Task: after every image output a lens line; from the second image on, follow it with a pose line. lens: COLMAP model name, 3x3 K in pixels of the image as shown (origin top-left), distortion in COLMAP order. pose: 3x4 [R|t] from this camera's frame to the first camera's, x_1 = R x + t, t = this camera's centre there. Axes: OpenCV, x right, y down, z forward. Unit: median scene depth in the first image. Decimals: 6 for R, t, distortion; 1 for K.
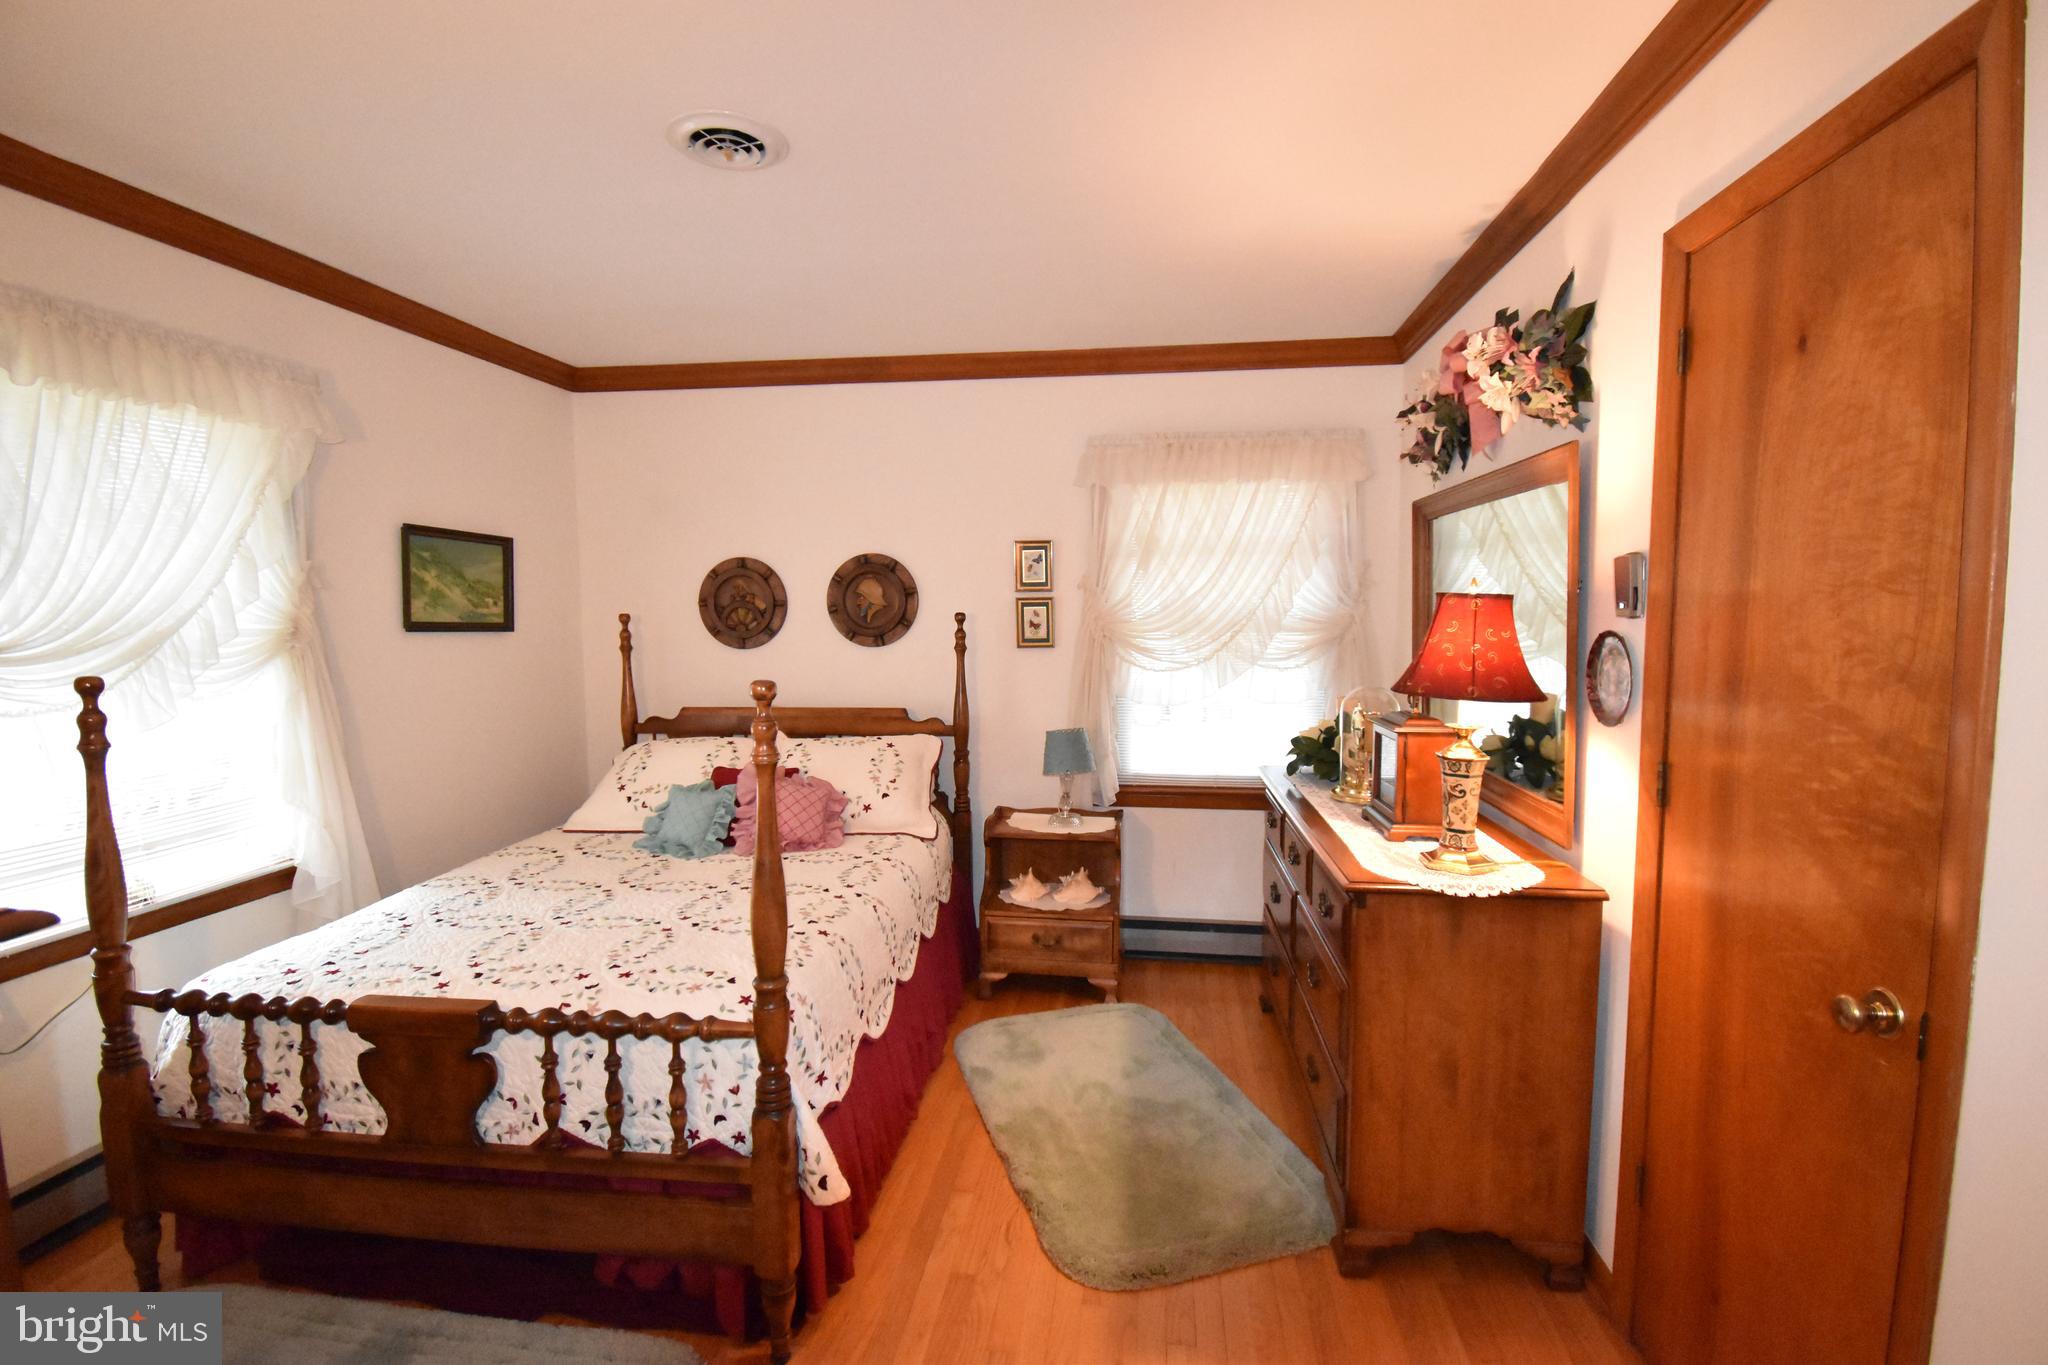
lens RADIAL K [[919.2, 0, 1028.5], [0, 919.2, 679.8], [0, 0, 1]] dist [0.026271, -0.028483]
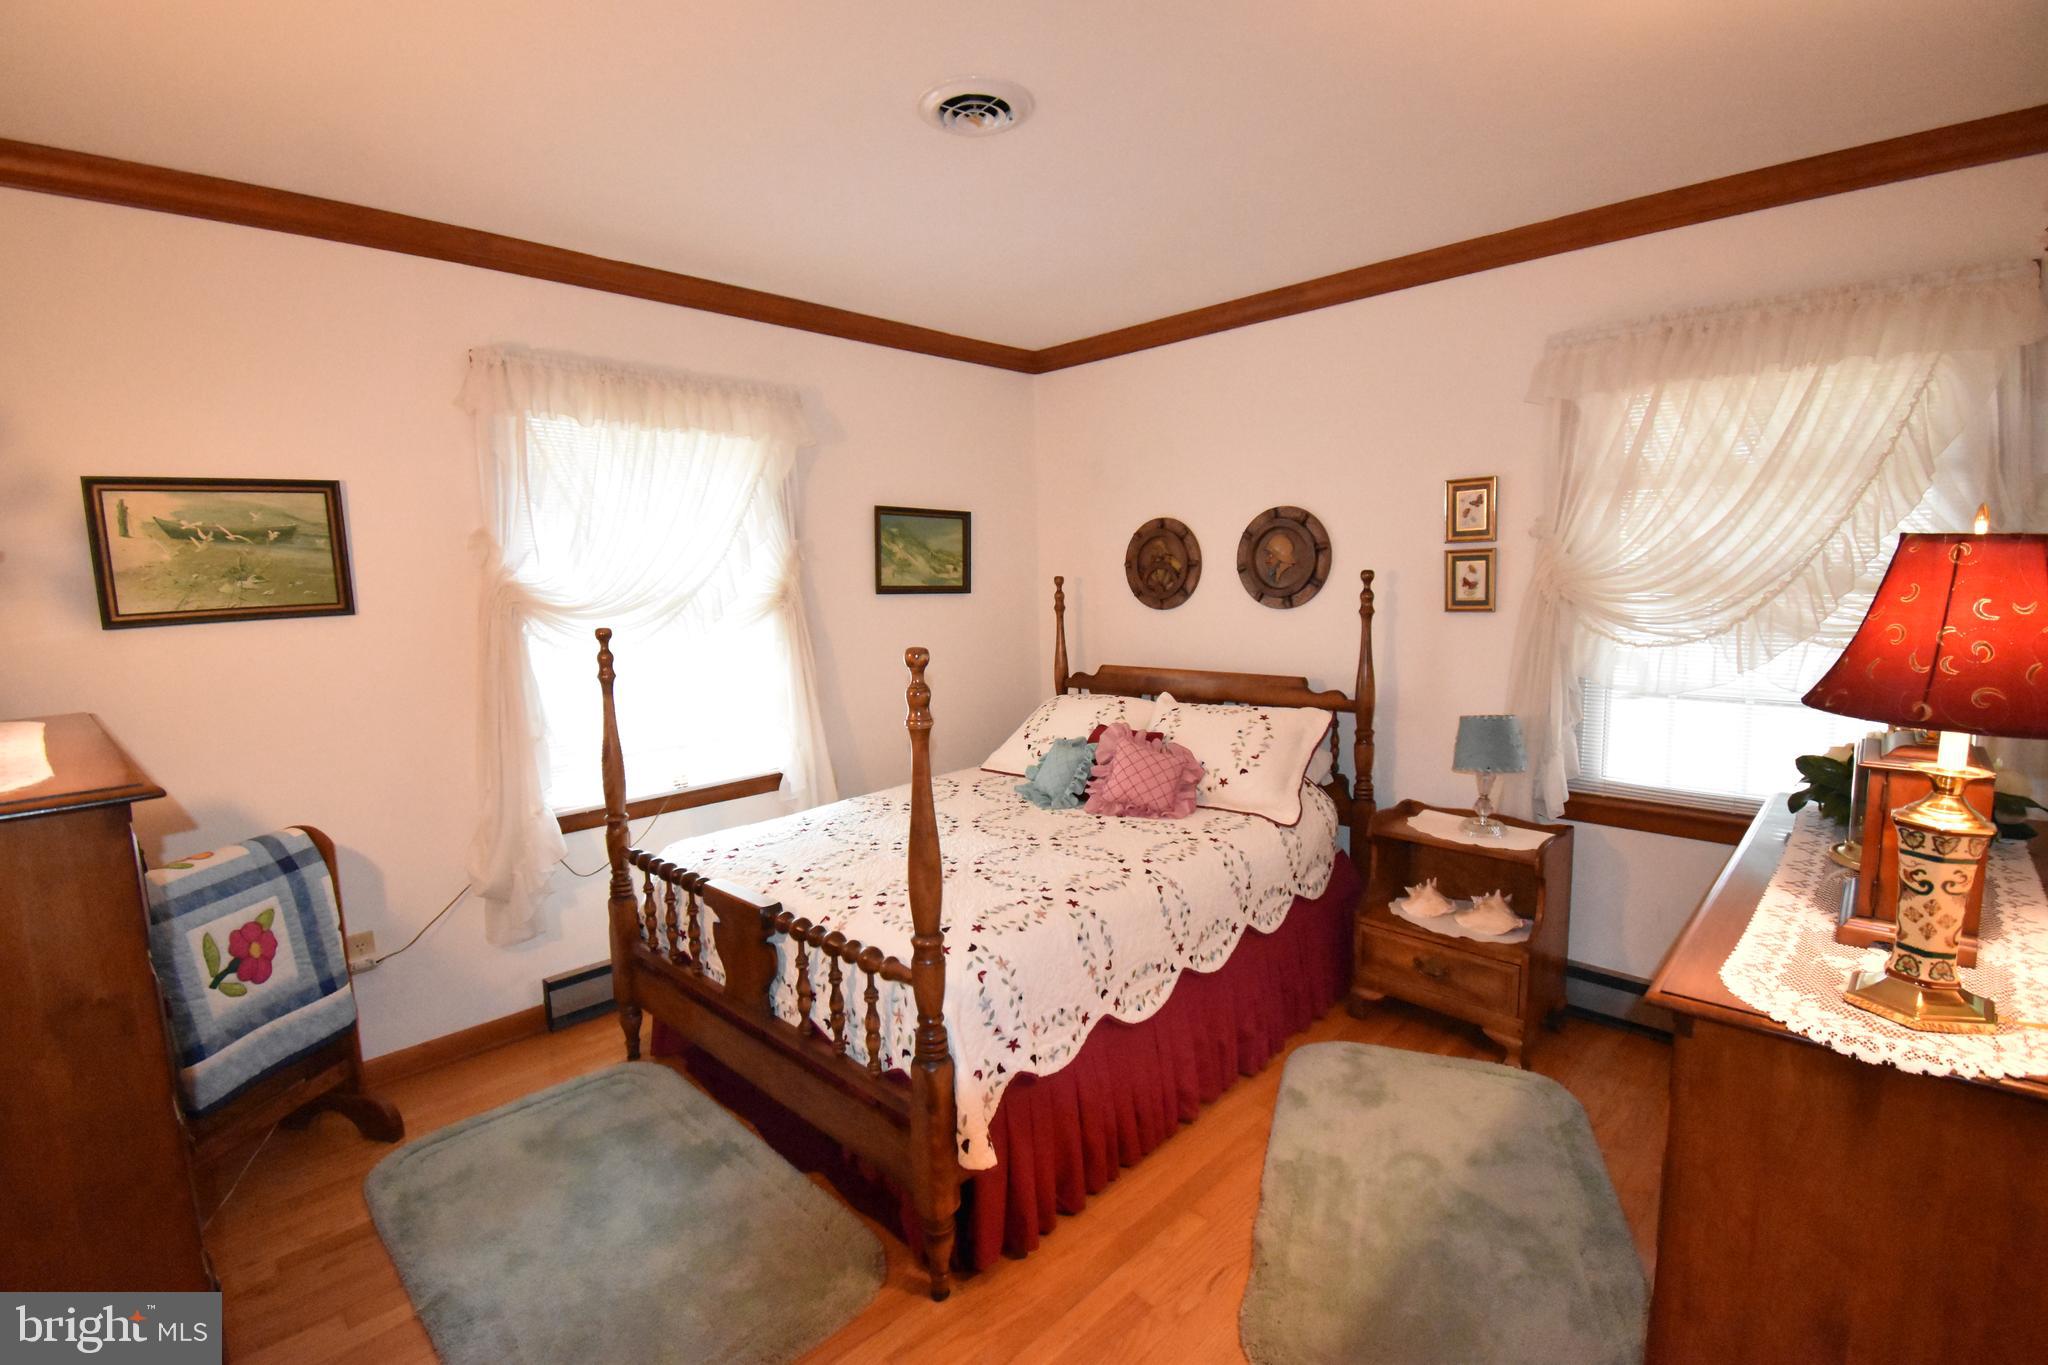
lens RADIAL K [[919.2, 0, 1028.5], [0, 919.2, 679.8], [0, 0, 1]] dist [0.026271, -0.028483]
pose [[0.796180, 0.056304, -0.602434, 0.215538], [-0.026848, 0.997968, 0.057788, -0.013130], [0.604464, -0.029836, 0.796074, 0.130726]]
